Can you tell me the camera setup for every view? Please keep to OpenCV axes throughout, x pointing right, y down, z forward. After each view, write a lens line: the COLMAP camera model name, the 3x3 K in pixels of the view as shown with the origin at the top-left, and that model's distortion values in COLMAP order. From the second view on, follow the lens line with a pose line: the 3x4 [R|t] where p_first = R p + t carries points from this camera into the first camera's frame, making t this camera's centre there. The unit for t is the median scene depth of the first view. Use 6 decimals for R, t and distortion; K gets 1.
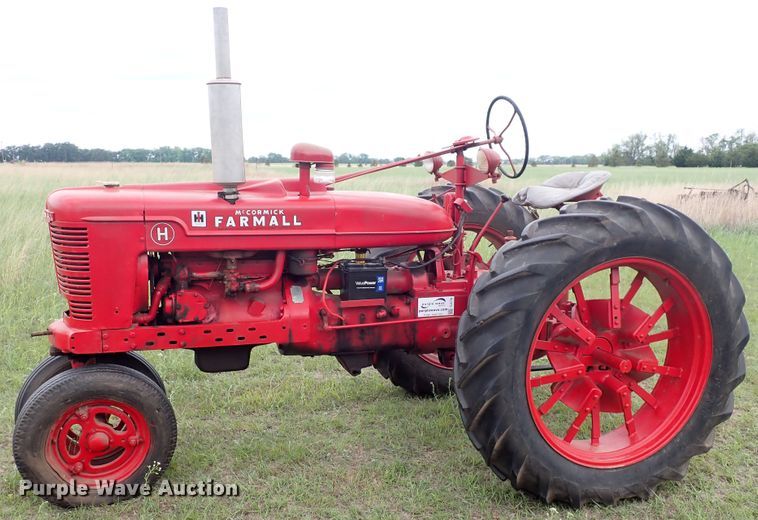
lens RADIAL K [[771.1, 0, 249.9], [0, 771.1, 342.5], [0, 0, 1]] dist [0.017008, -0.001133]
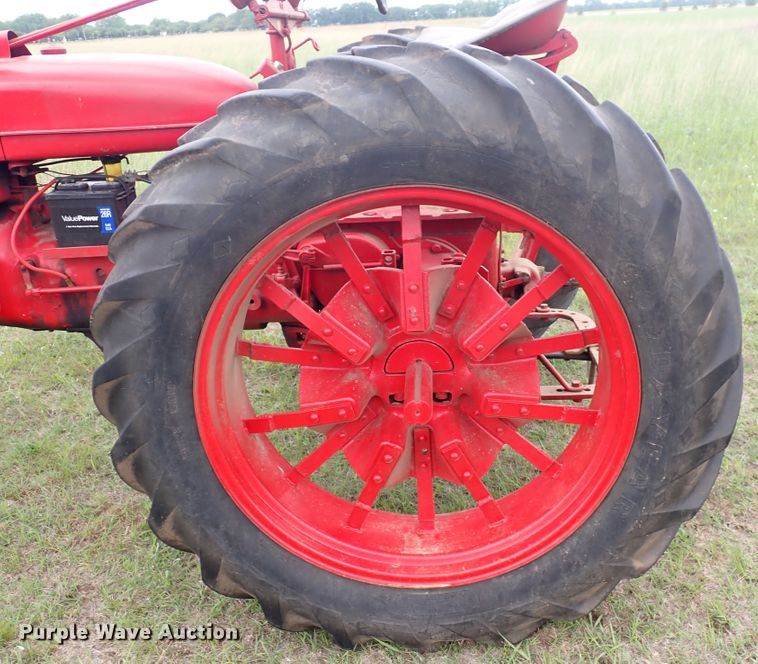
lens RADIAL K [[764.2, 0, 381.9], [0, 764.2, 369.3], [0, 0, 1]] dist [0.002997, -0.020671]
pose [[0.953410, 0.072735, -0.292779, 0.584574], [-0.013160, 0.979604, 0.200508, -0.089688], [0.301391, -0.187314, 0.934921, 0.529892]]
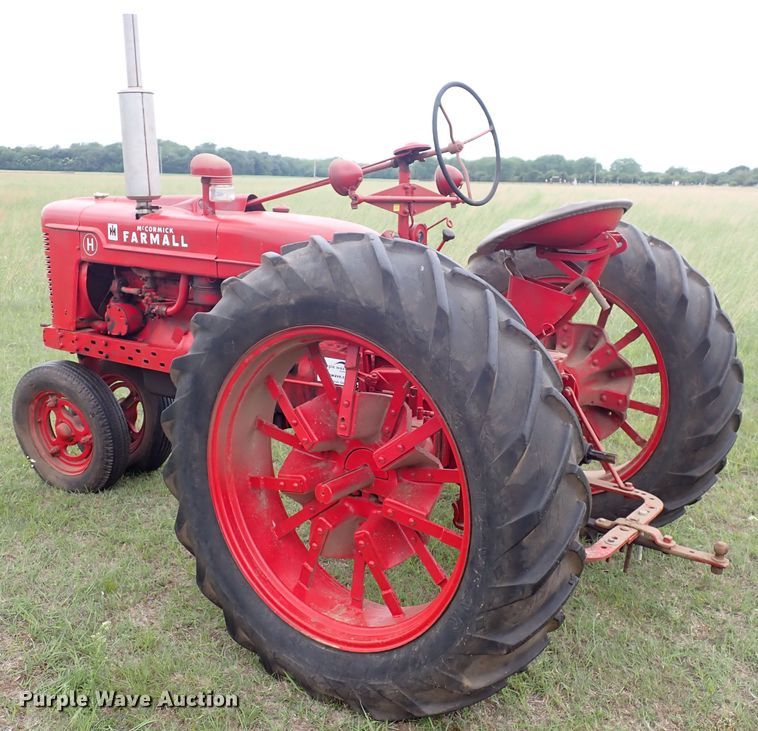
lens RADIAL K [[858.8, 0, 380.6], [0, 858.8, 405.4], [0, 0, 1]] dist [0.025269, 0.012388]
pose [[0.630902, 0.204352, -0.748467, 1.009356], [-0.194785, 0.975512, 0.102152, -0.120902], [0.751014, 0.081343, 0.655257, 0.539600]]
